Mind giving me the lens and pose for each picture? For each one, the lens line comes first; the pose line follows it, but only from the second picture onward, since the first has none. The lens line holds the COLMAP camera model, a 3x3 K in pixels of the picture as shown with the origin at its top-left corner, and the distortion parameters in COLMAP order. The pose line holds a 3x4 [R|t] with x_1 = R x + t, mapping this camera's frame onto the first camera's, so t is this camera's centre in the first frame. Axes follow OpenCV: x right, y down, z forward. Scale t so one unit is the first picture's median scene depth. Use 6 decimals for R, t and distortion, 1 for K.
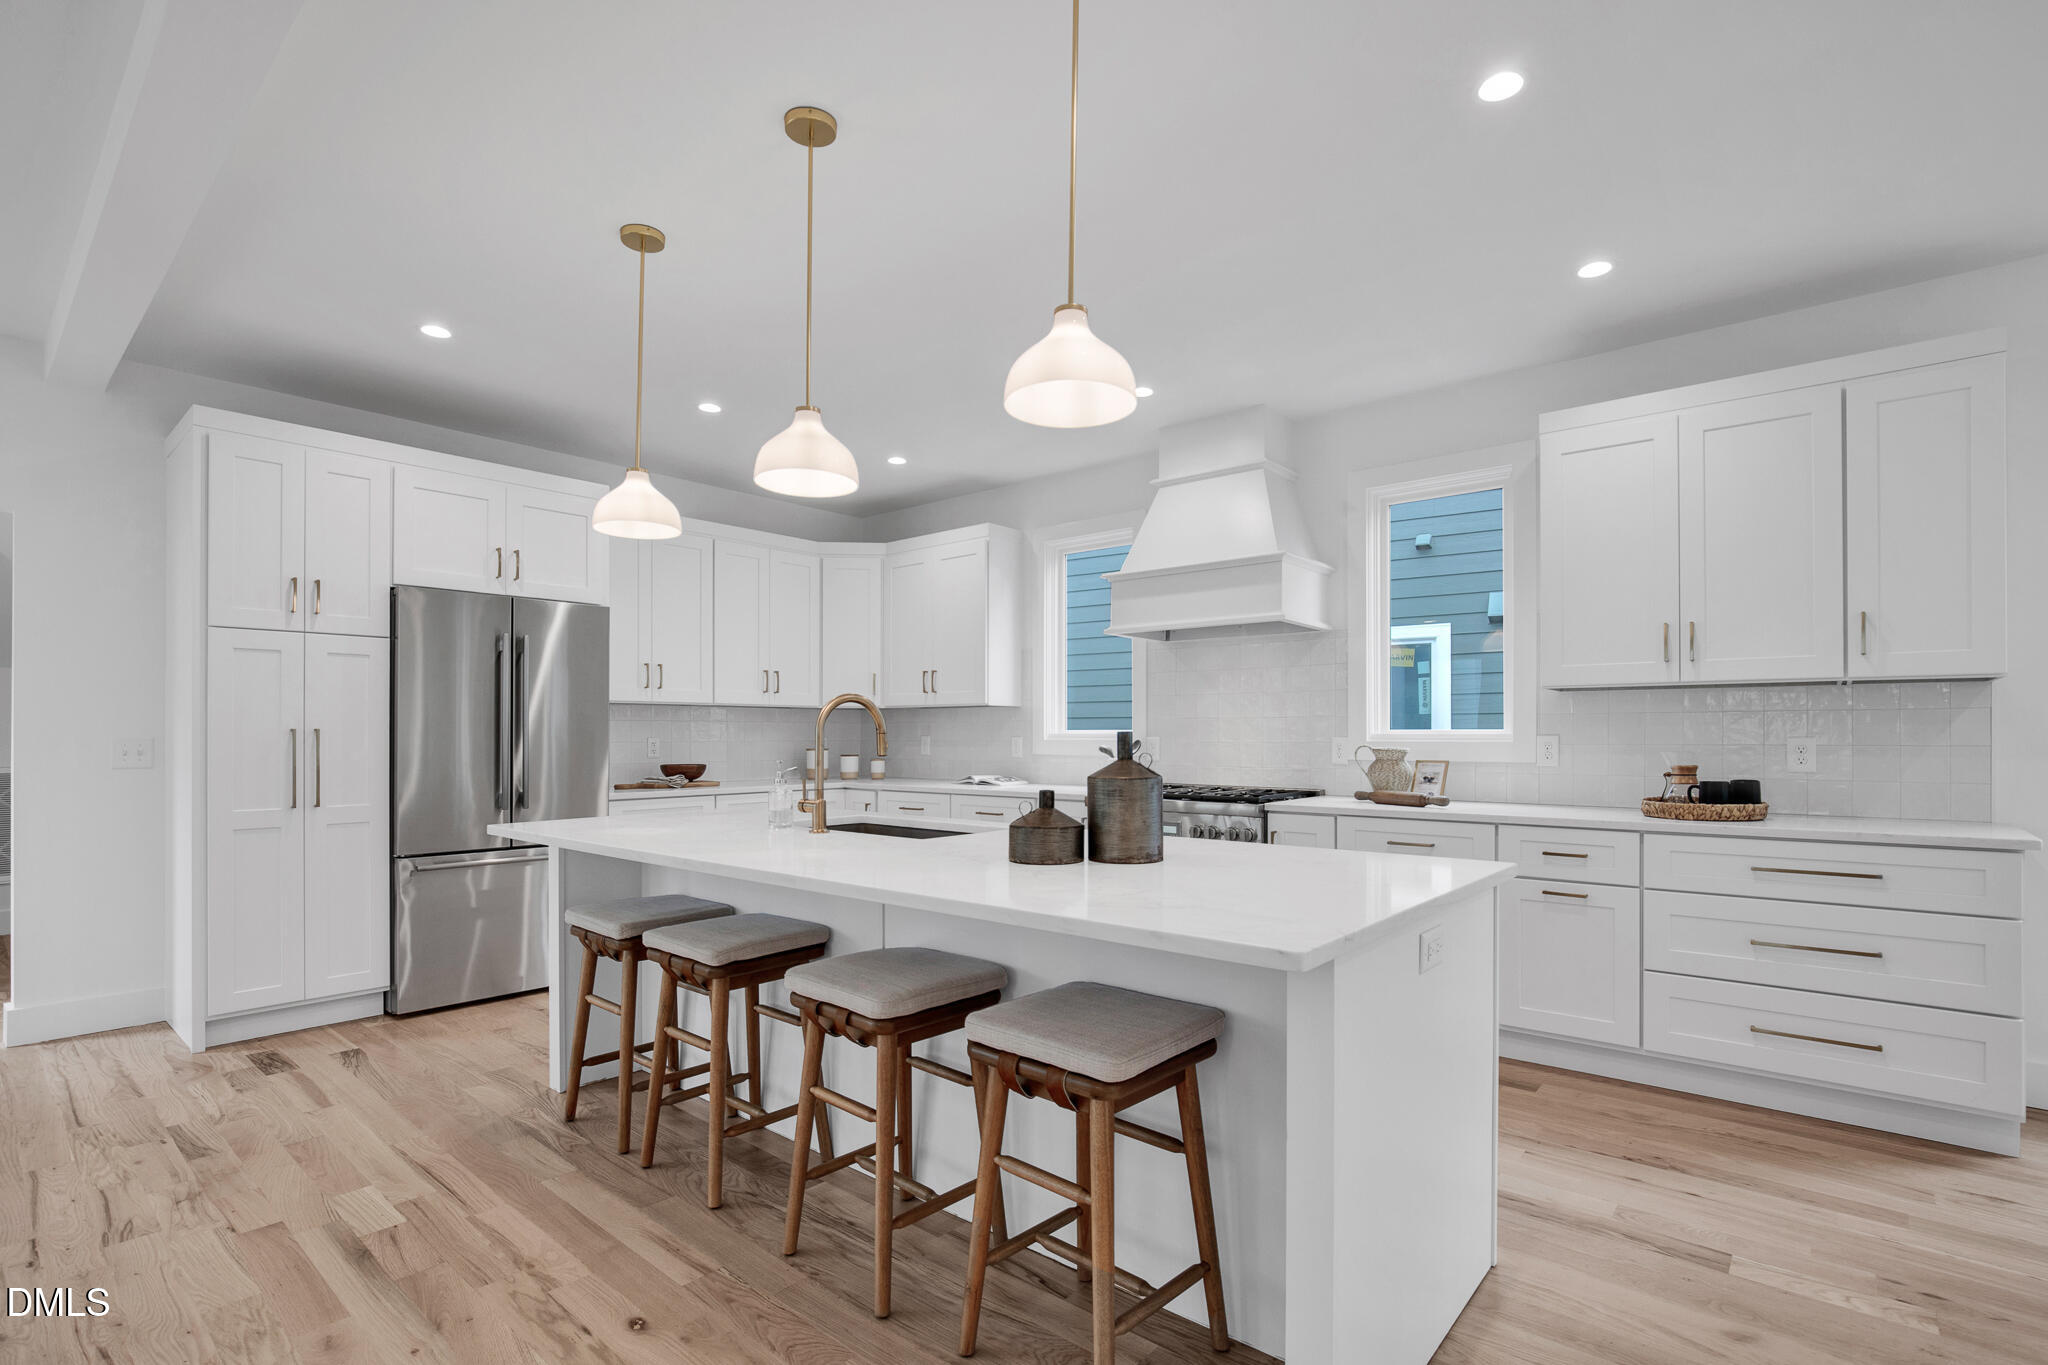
lens RADIAL K [[960.4, 0, 1032.2], [0, 960.4, 728.9], [0, 0, 1]] dist [-0.002648, -0.000141]
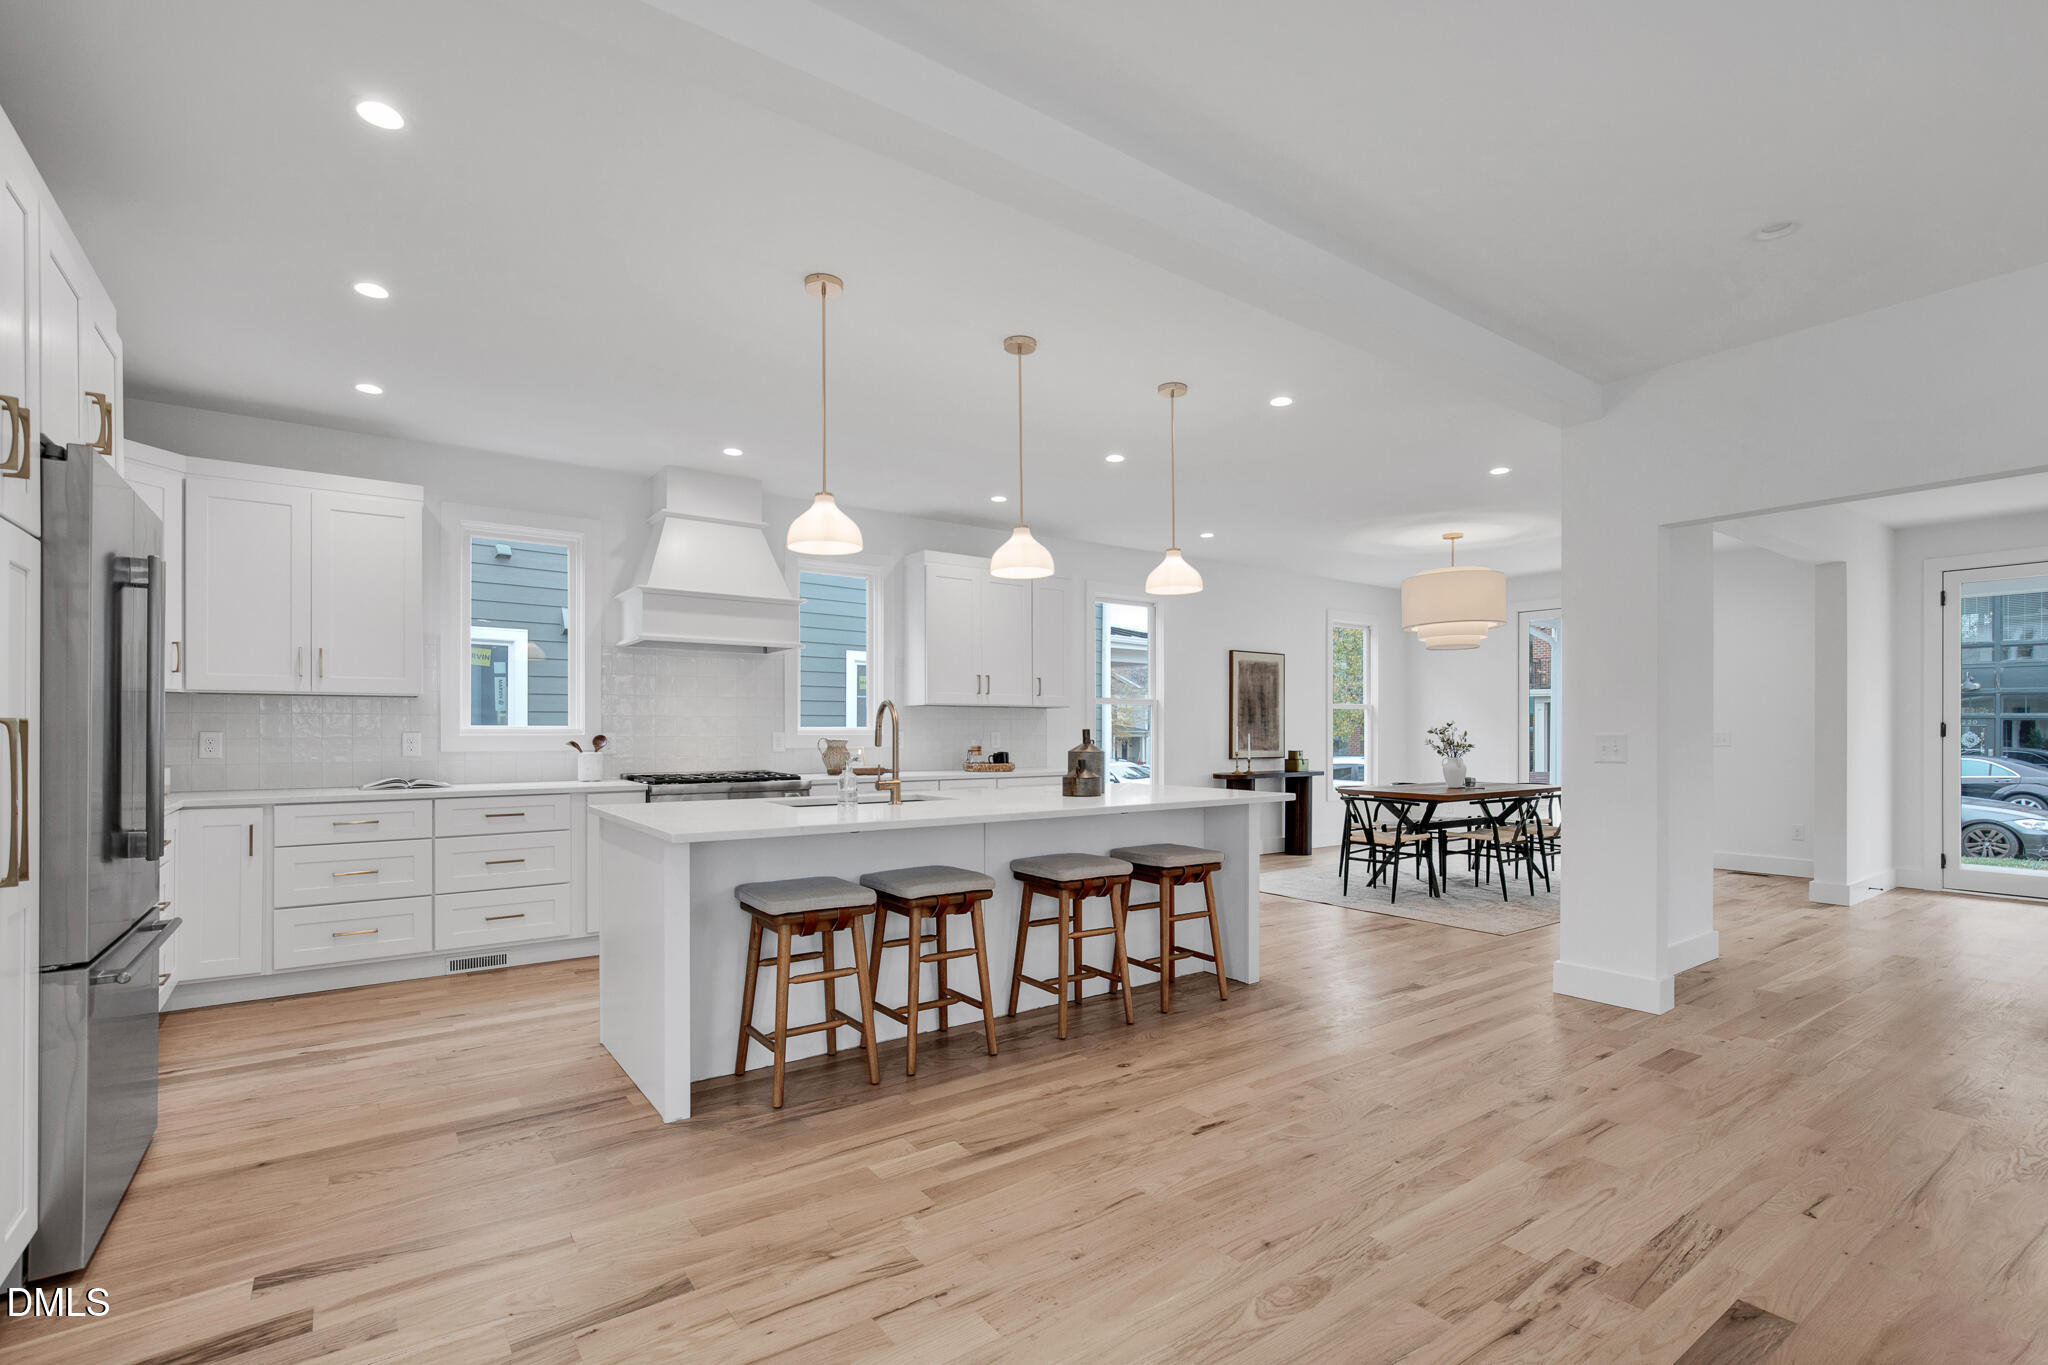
lens RADIAL K [[960.4, 0, 1032.2], [0, 960.4, 728.9], [0, 0, 1]] dist [-0.002648, -0.000141]
pose [[0.204597, 0.002835, 0.978842, -1.182851], [-0.006959, 0.999975, -0.001441, 0.004708], [-0.978822, -0.006517, 0.204611, 0.441079]]
